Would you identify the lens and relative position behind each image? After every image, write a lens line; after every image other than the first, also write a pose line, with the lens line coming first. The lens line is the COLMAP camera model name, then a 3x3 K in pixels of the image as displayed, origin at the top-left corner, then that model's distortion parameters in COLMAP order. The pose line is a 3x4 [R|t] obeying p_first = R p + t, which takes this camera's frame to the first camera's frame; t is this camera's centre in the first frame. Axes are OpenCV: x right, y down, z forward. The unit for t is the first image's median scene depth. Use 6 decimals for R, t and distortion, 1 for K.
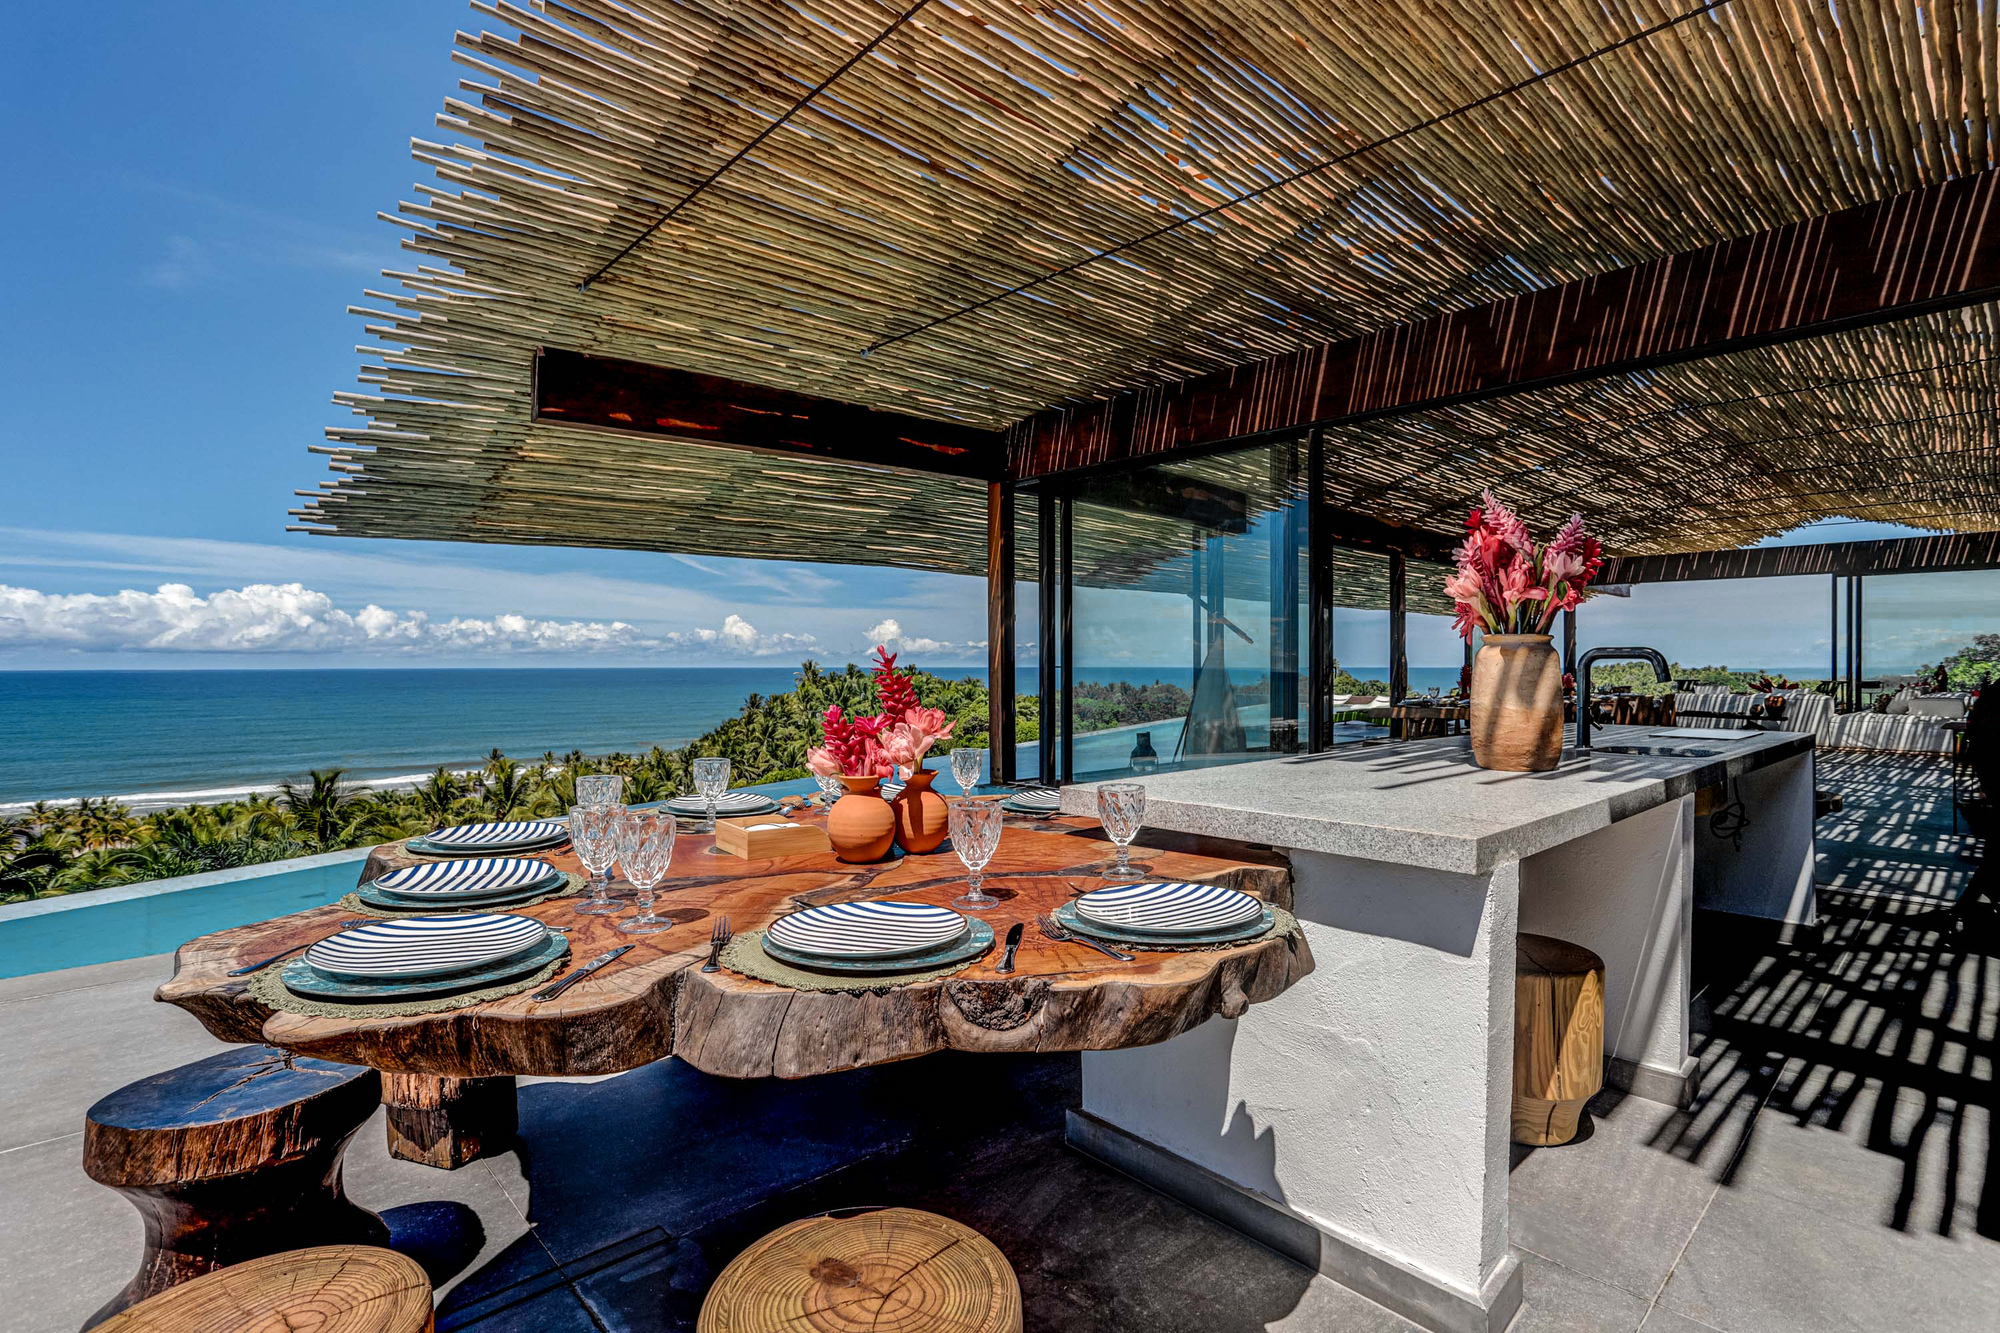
lens RADIAL K [[988.0, 0, 1000.0], [0, 988.0, 666.5], [0, 0, 1]] dist [-0.046618, 0.025969]
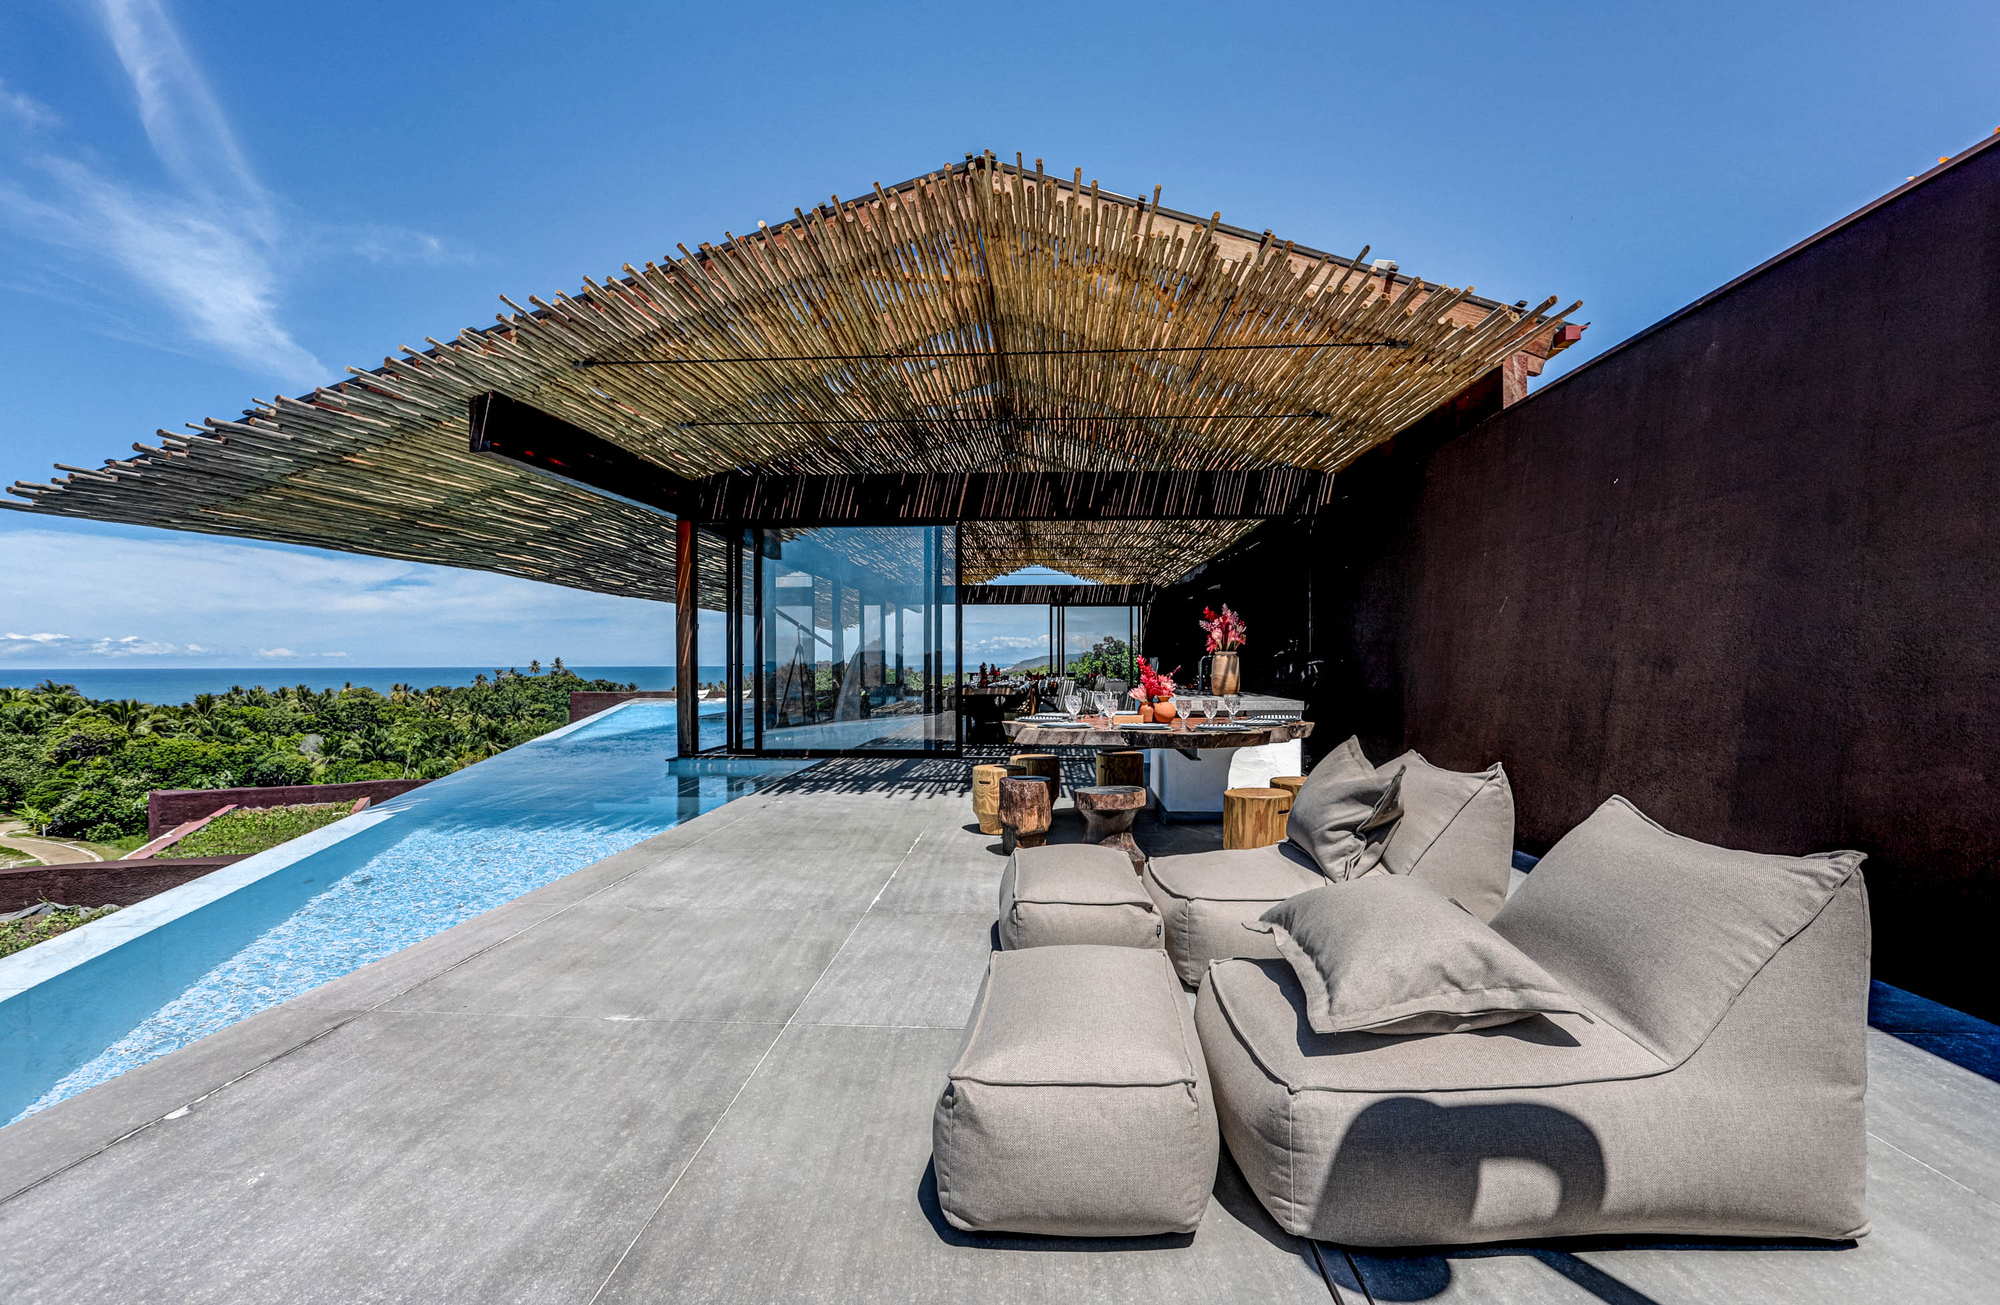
lens RADIAL K [[1026.7, 0, 1006.2], [0, 1026.7, 655.6], [0, 0, 1]] dist [0.001550, 0.000270]
pose [[0.703778, 0.003891, 0.710409, -0.423303], [0.003578, 0.999953, -0.009022, 0.001863], [-0.710411, 0.008891, 0.703731, -0.143489]]
